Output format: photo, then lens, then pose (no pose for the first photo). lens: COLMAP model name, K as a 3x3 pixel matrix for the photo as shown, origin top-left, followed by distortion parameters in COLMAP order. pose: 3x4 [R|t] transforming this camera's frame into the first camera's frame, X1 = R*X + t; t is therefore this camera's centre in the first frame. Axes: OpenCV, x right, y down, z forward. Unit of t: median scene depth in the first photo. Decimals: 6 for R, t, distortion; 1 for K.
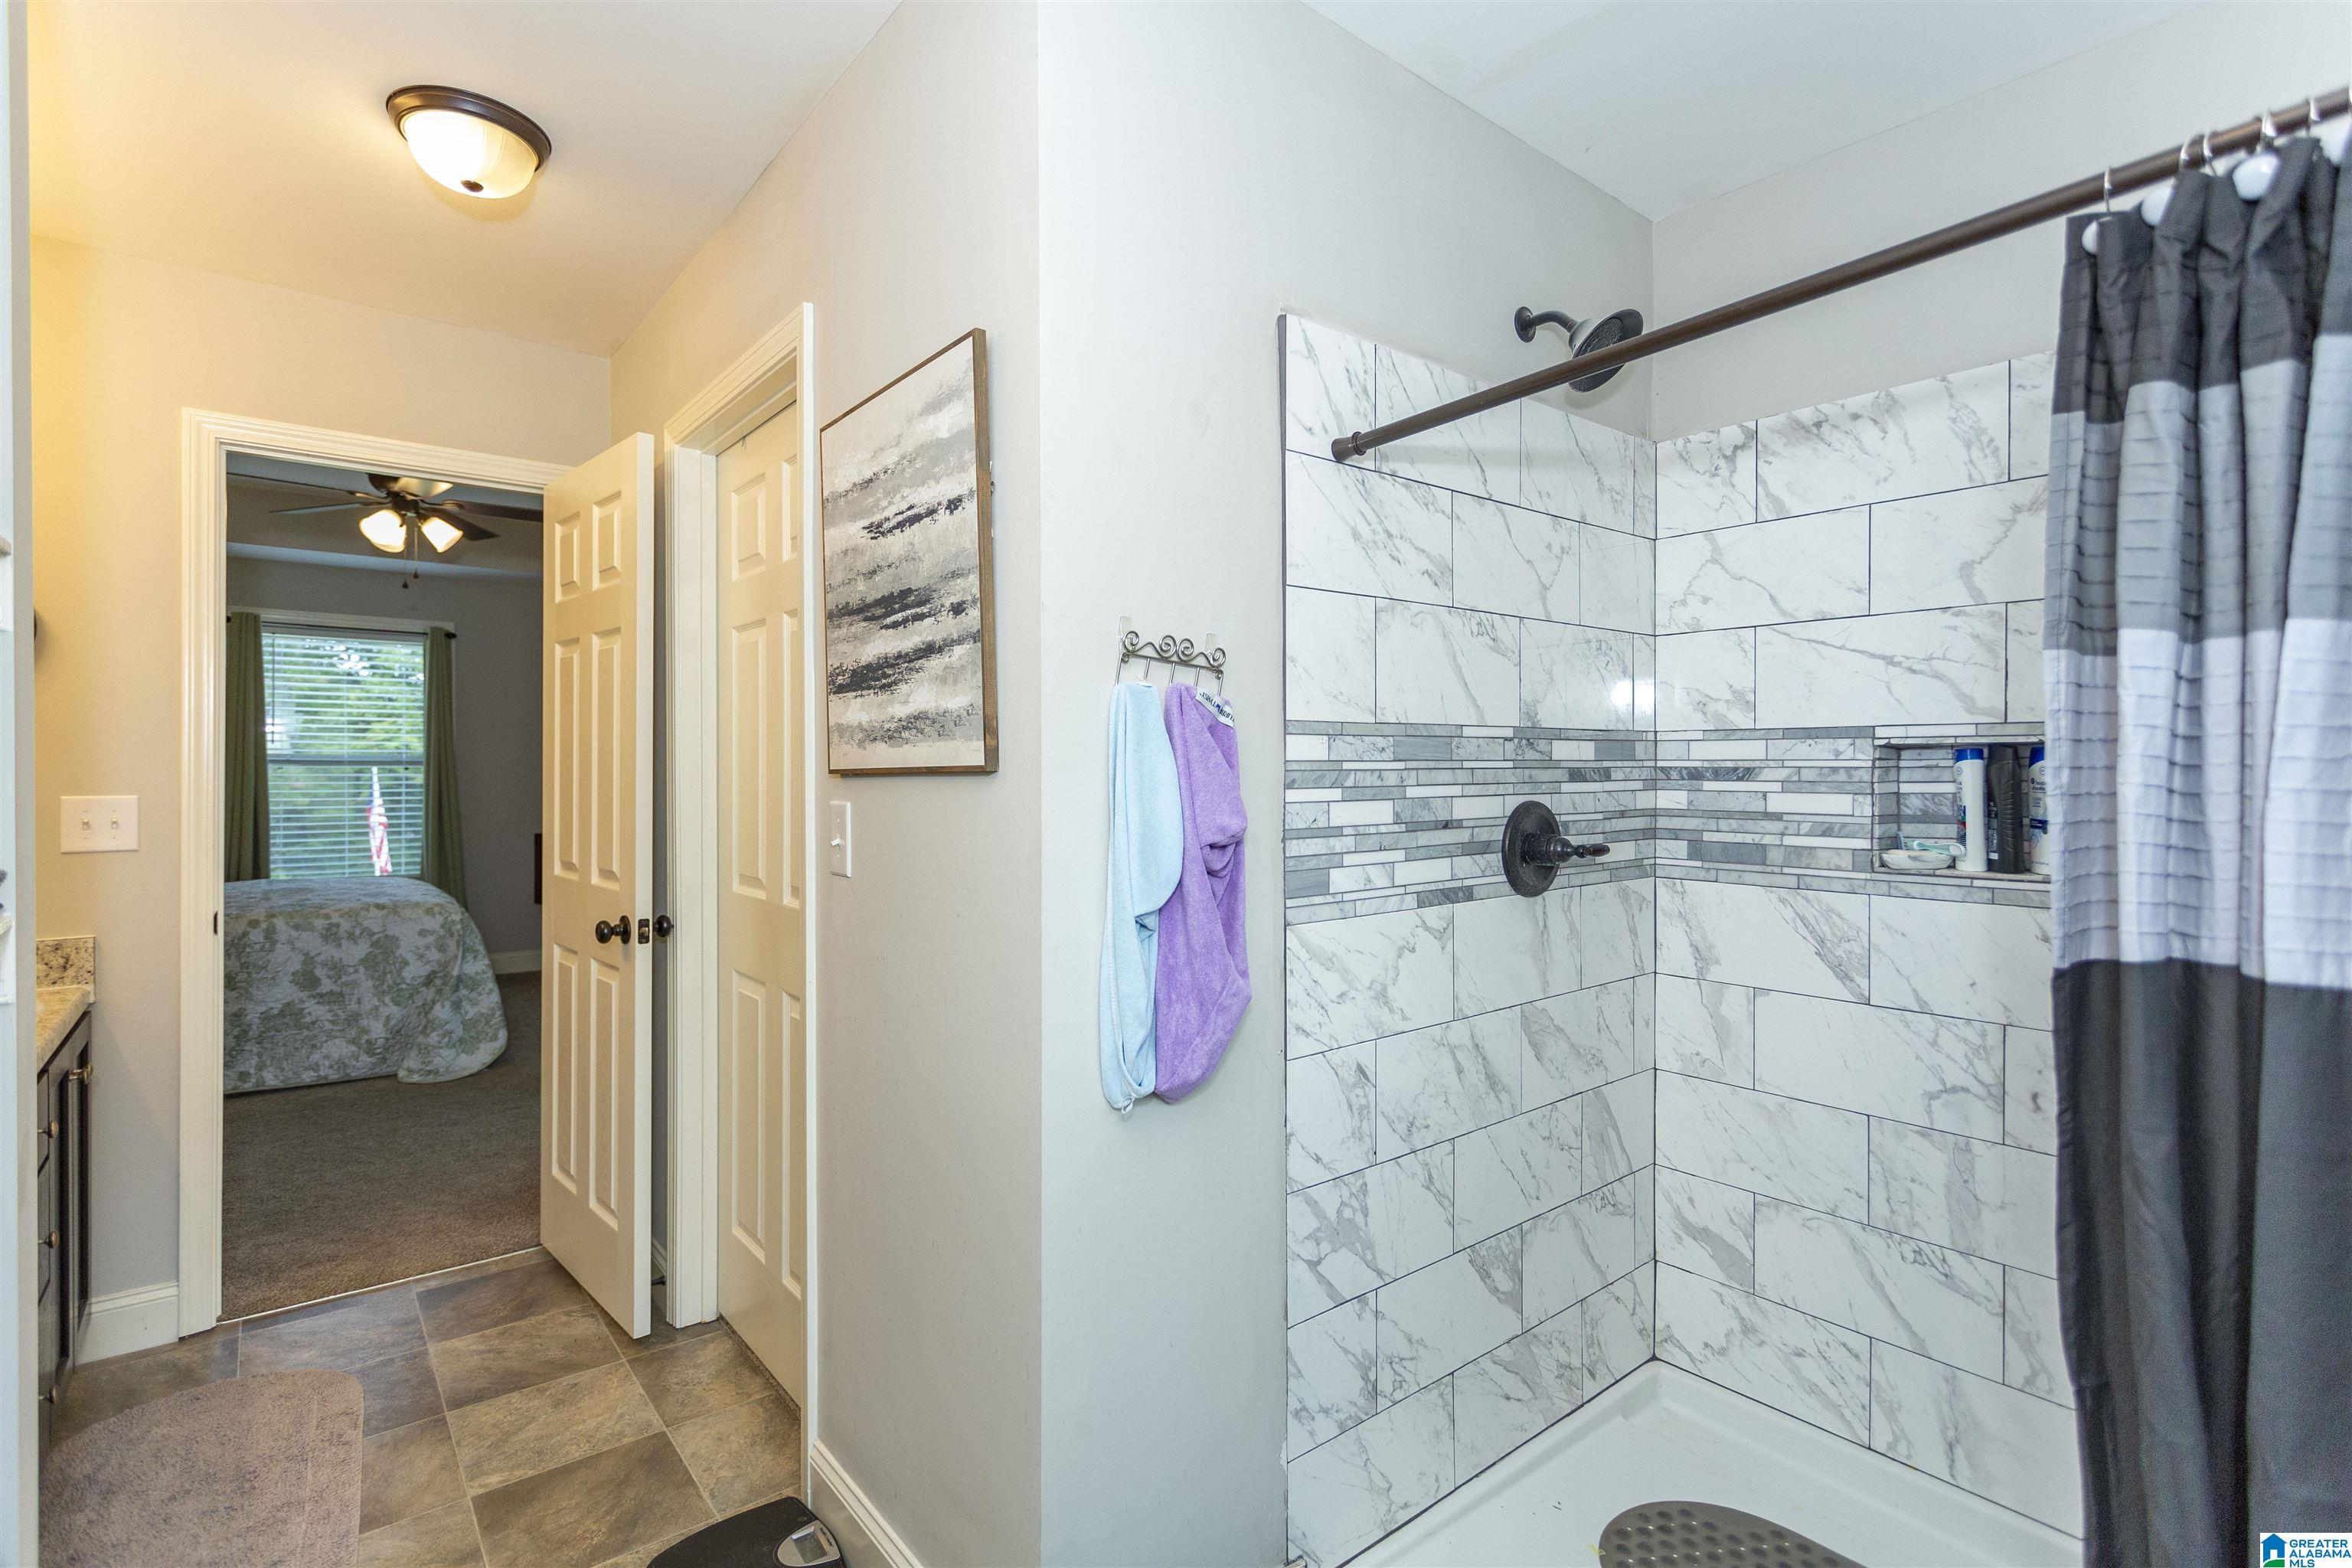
lens RADIAL K [[1108.7, 0, 1179.1], [0, 1108.7, 768.1], [0, 0, 1]] dist [-0.003607, -0.000573]
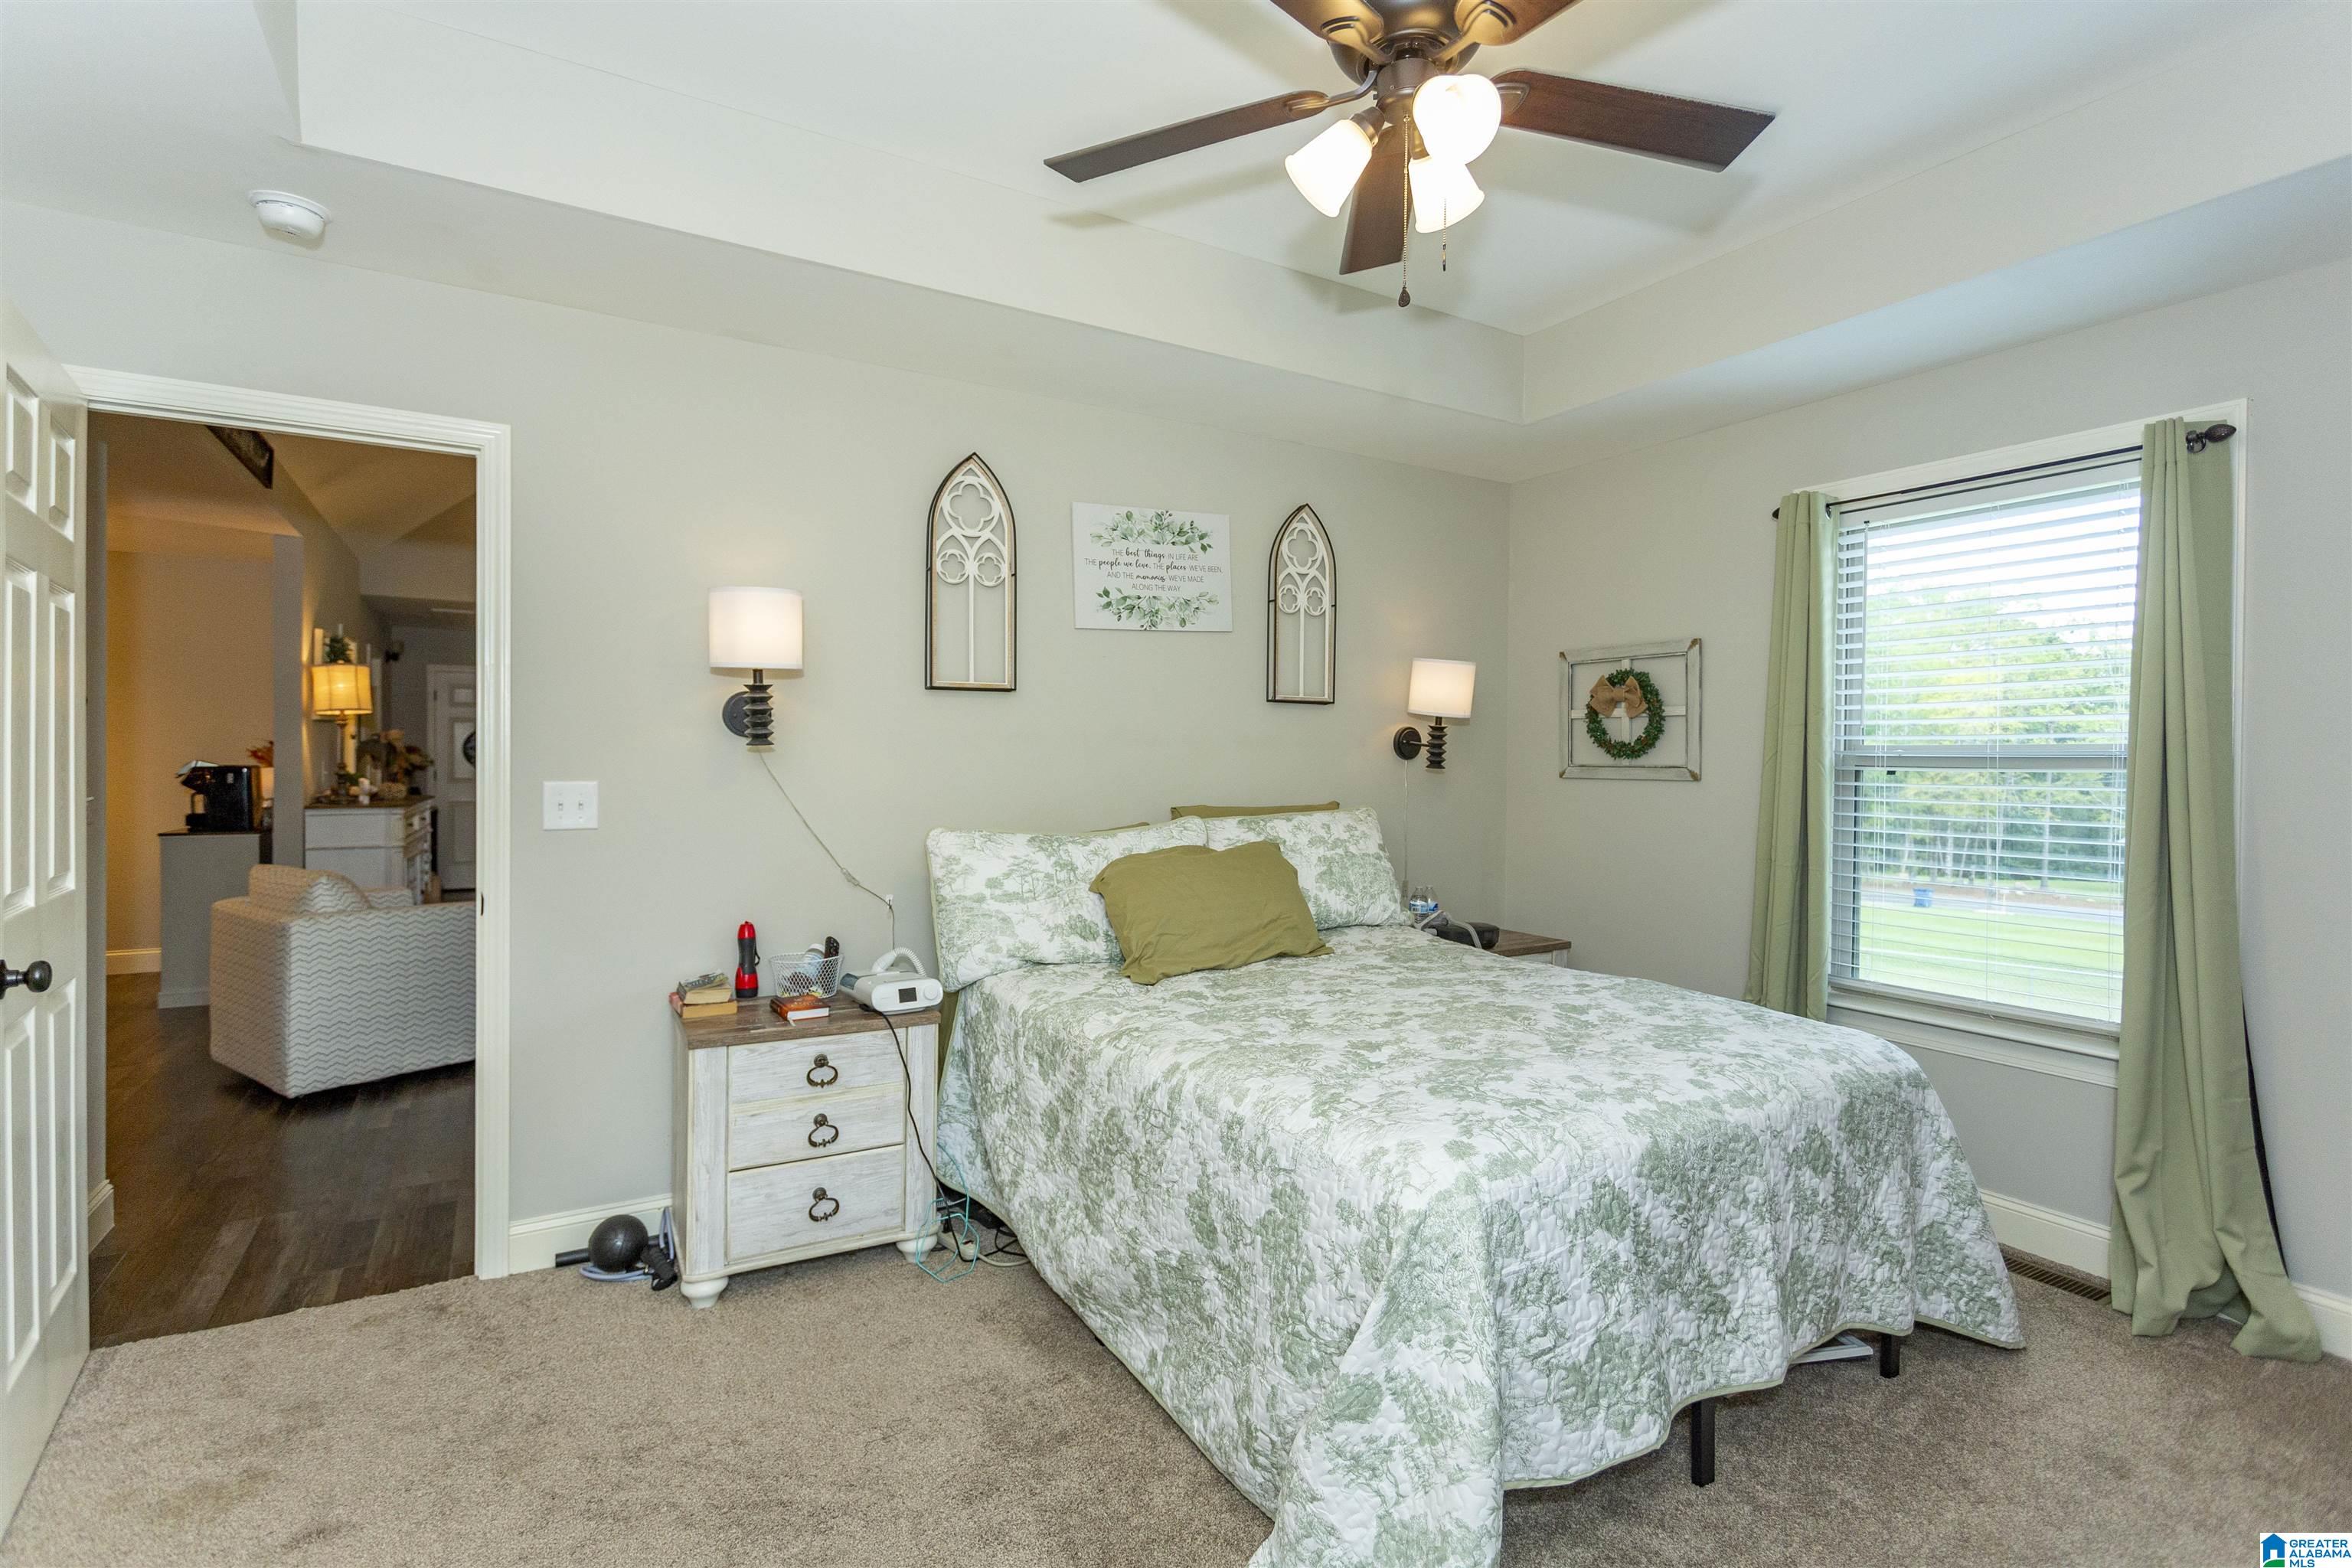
lens RADIAL K [[1108.7, 0, 1171.1], [0, 1108.7, 774.3], [0, 0, 1]] dist [-0.003607, -0.000573]
pose [[-0.154682, 0.007186, -0.987938, -0.318740], [-0.006440, 0.999945, 0.008282, -0.001143], [0.987943, 0.007643, -0.154628, 1.038066]]
